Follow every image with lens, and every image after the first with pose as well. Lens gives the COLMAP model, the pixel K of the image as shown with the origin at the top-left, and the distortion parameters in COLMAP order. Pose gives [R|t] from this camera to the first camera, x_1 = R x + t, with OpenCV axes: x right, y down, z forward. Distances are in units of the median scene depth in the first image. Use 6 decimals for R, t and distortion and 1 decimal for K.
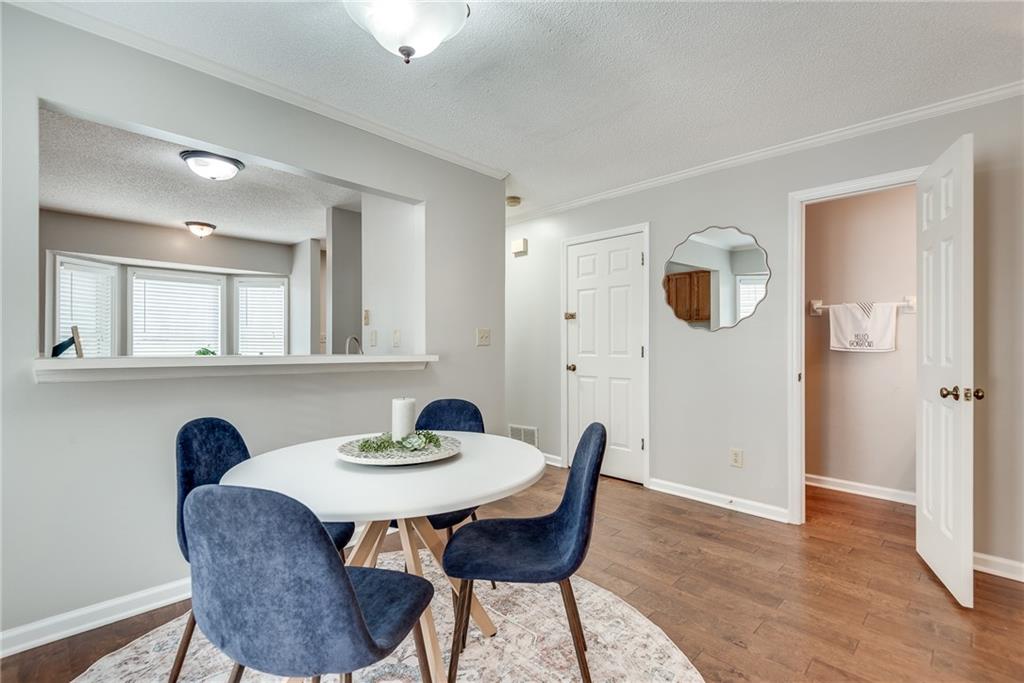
lens RADIAL K [[465.8, 0, 511.1], [0, 465.8, 344.3], [0, 0, 1]] dist [0.035422, -0.020054]
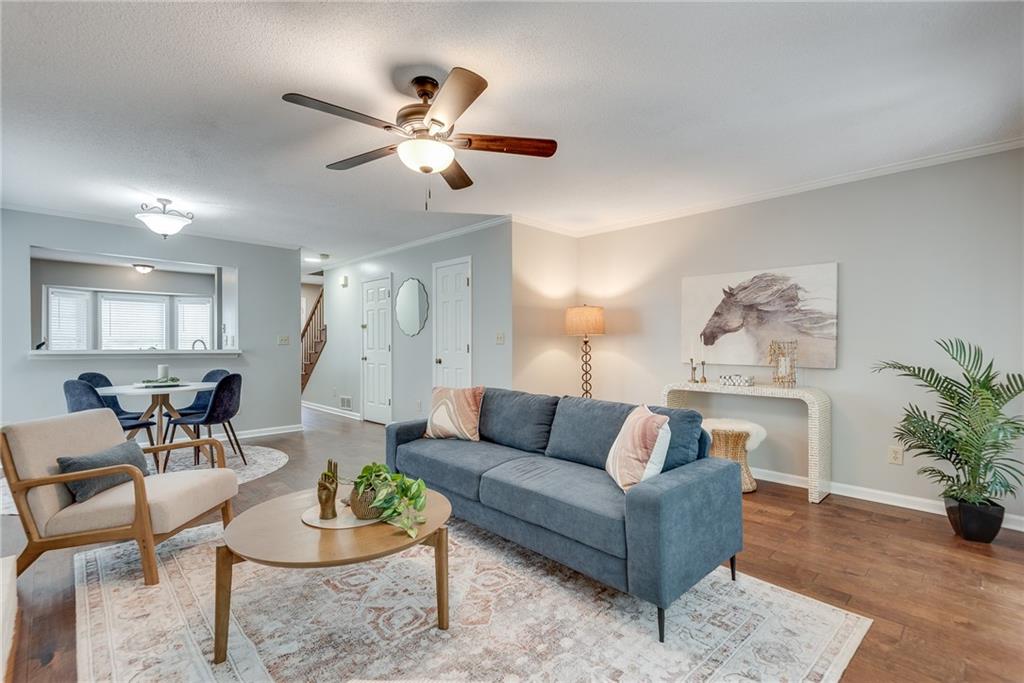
lens RADIAL K [[465.8, 0, 511.1], [0, 465.8, 344.3], [0, 0, 1]] dist [0.035422, -0.020054]
pose [[0.999931, -0.003685, -0.011166, 0.545430], [0.003705, 0.999991, 0.001816, 0.000626], [0.011160, -0.001857, 0.999936, -0.511410]]
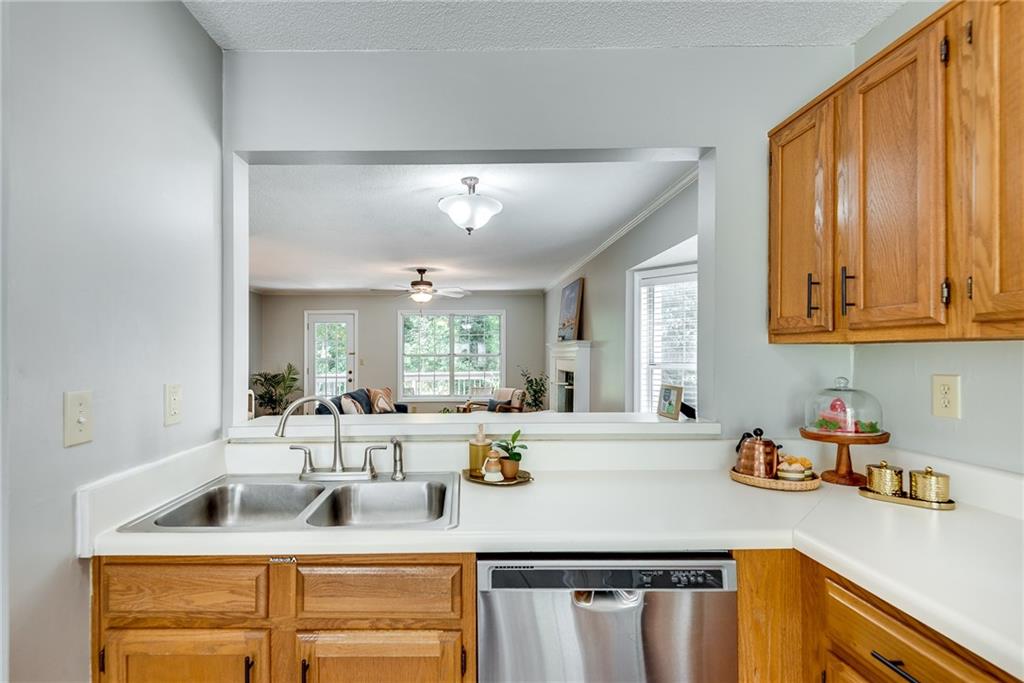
lens RADIAL K [[489.1, 0, 460.1], [0, 489.1, 350.8], [0, 0, 1]] dist [0.001063, -0.000167]
pose [[-0.705121, 0.000146, 0.709087, -0.484736], [-0.003997, 0.999983, -0.004181, -0.039679], [-0.709076, -0.005783, -0.705109, 0.736751]]
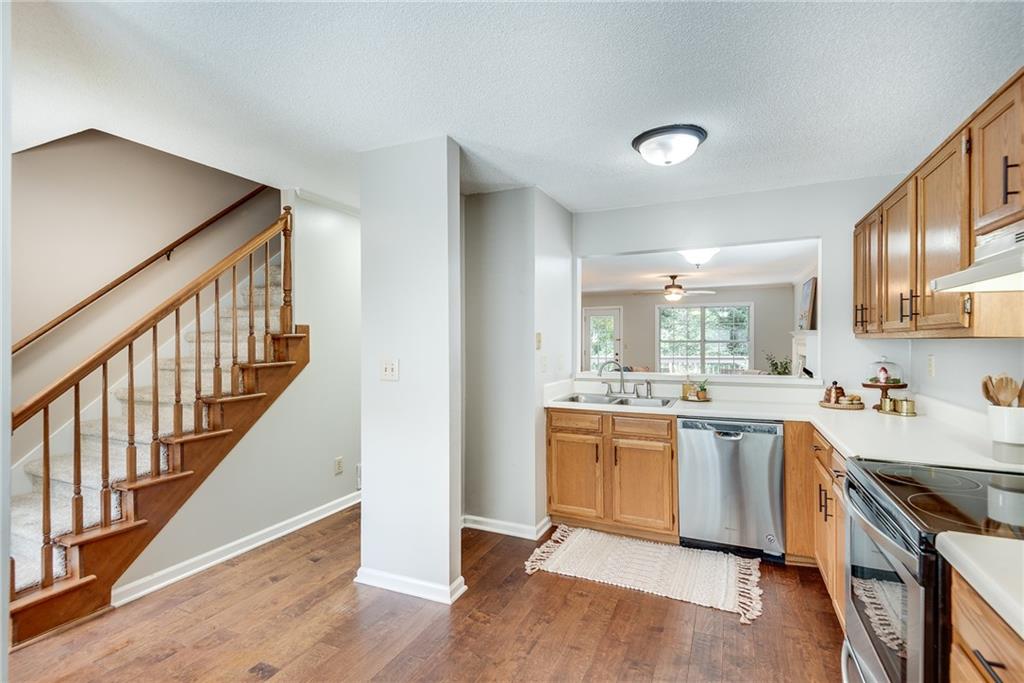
lens RADIAL K [[474.6, 0, 520.2], [0, 474.6, 340.6], [0, 0, 1]] dist [0.045711, -0.030872]
pose [[-0.364059, -0.007818, 0.931343, -0.818344], [-0.003044, 0.999969, 0.007204, -0.046846], [-0.931371, -0.000212, -0.364072, 0.975890]]
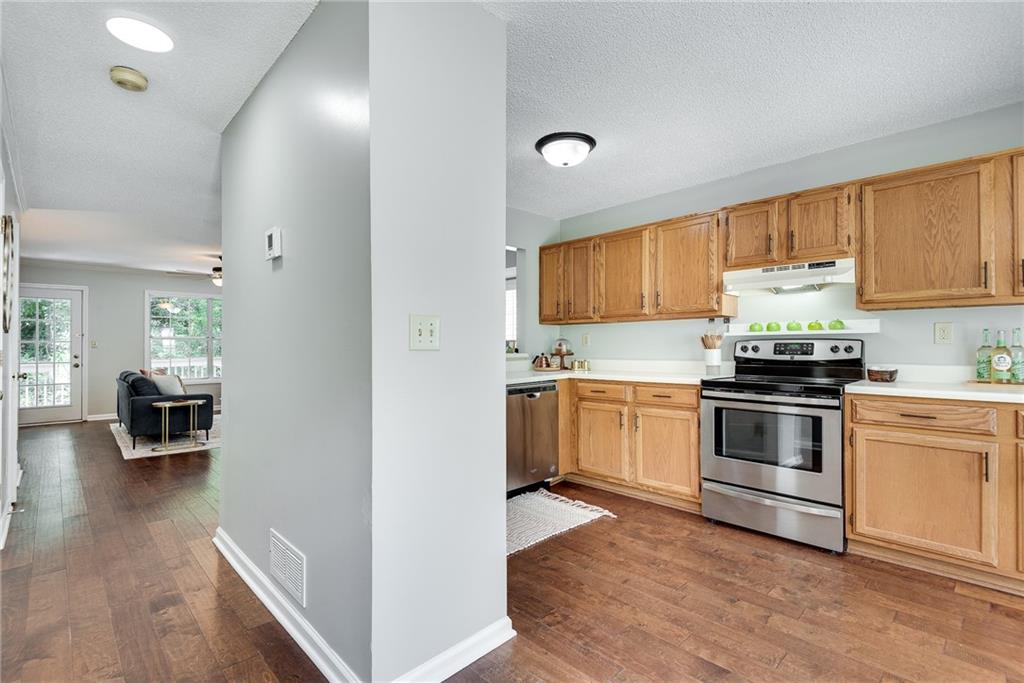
lens RADIAL K [[465.8, 0, 511.1], [0, 465.8, 344.3], [0, 0, 1]] dist [0.035422, -0.020054]
pose [[-0.999907, -0.003920, 0.013032, -0.352805], [-0.004018, 0.999964, -0.007465, -0.001841], [-0.013002, -0.007516, -0.999887, 1.229200]]
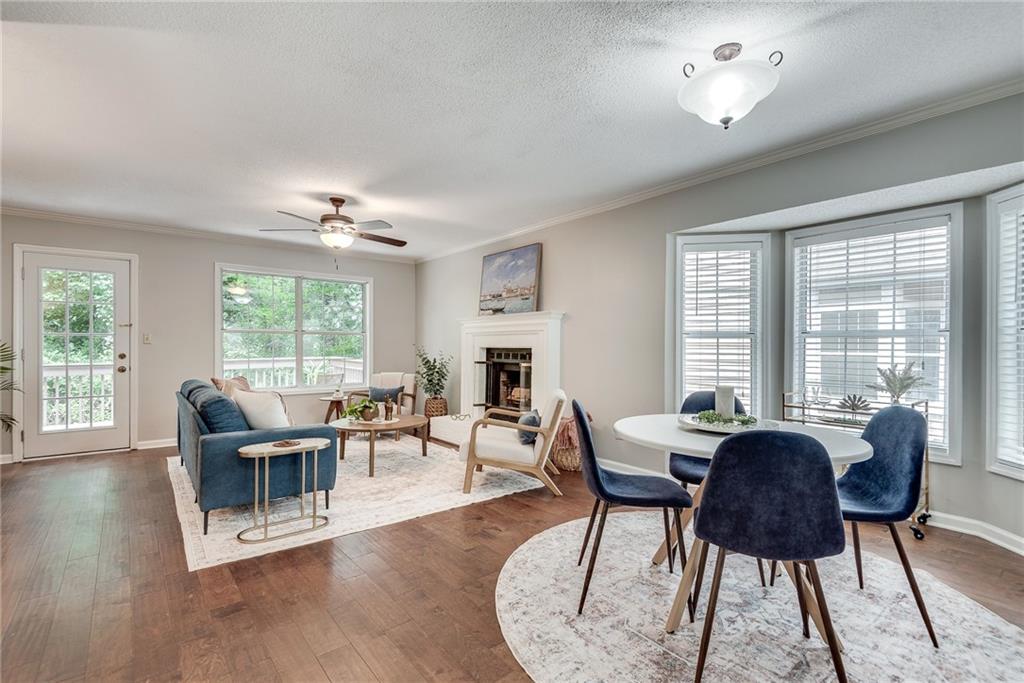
lens RADIAL K [[477.2, 0, 517.2], [0, 477.2, 347.5], [0, 0, 1]] dist [0.030581, -0.018780]
pose [[-0.995353, -0.008589, 0.095909, 0.068268], [-0.008588, 0.999963, 0.000426, 0.003315], [-0.095909, -0.000400, -0.995390, 0.733692]]
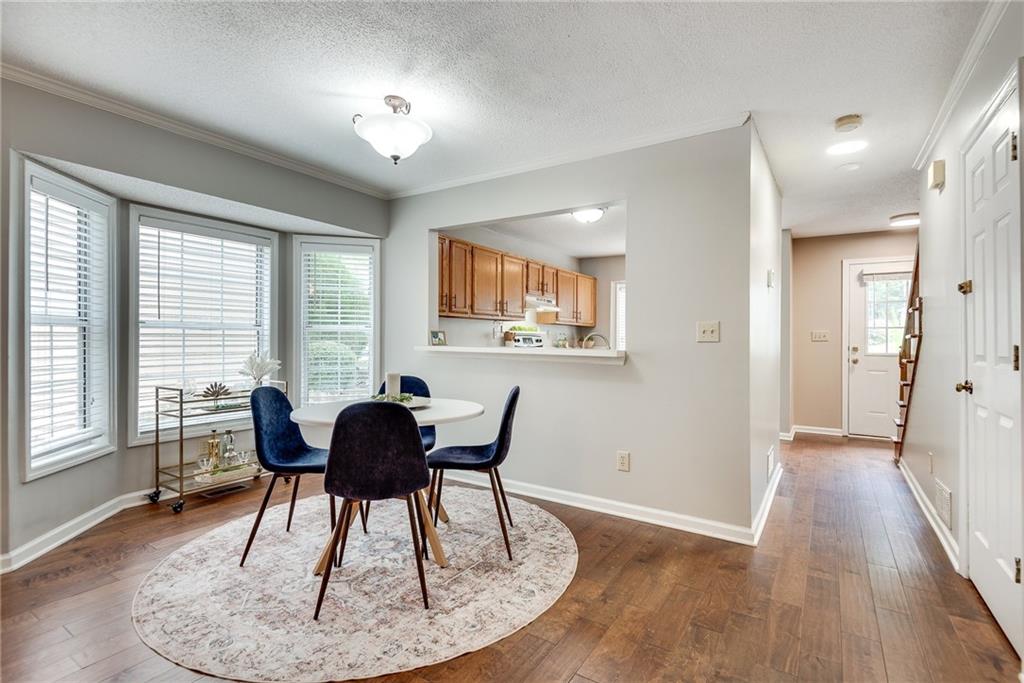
lens RADIAL K [[474.6, 0, 520.2], [0, 474.6, 340.6], [0, 0, 1]] dist [0.045711, -0.030872]
pose [[0.221397, -0.002956, -0.975179, 0.451655], [-0.004608, 0.999981, -0.004077, 0.003191], [0.975173, 0.005396, 0.221380, 0.324516]]
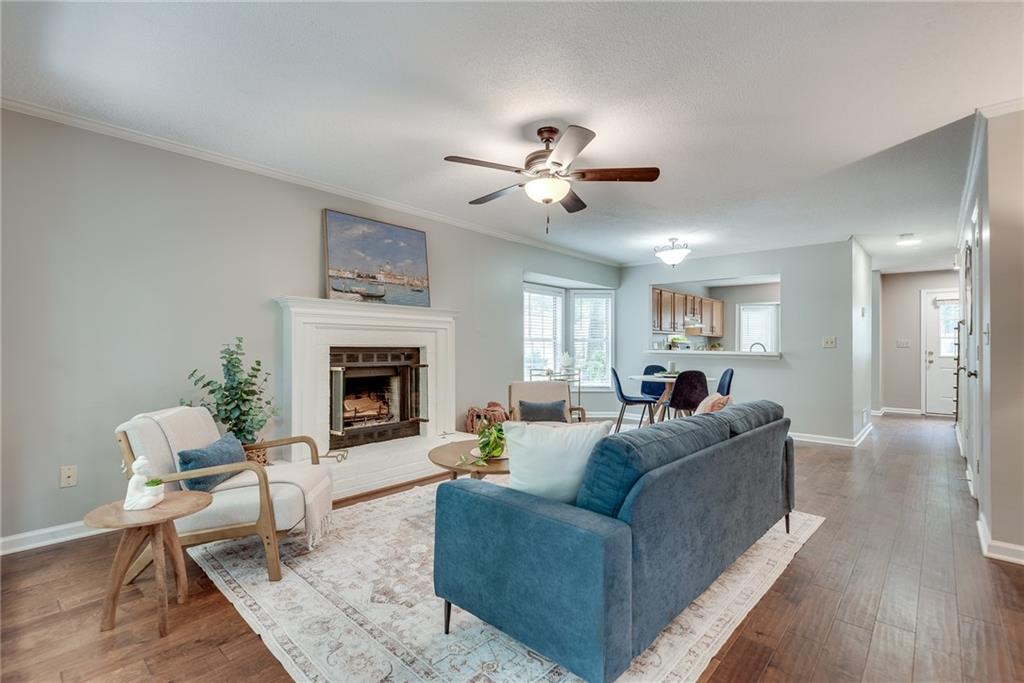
lens RADIAL K [[465.8, 0, 511.1], [0, 465.8, 344.3], [0, 0, 1]] dist [0.035422, -0.020054]
pose [[0.058109, -0.010099, -0.998259, 1.006400], [-0.003956, 0.999939, -0.010346, 0.007921], [0.998302, 0.004550, 0.058066, -0.137718]]
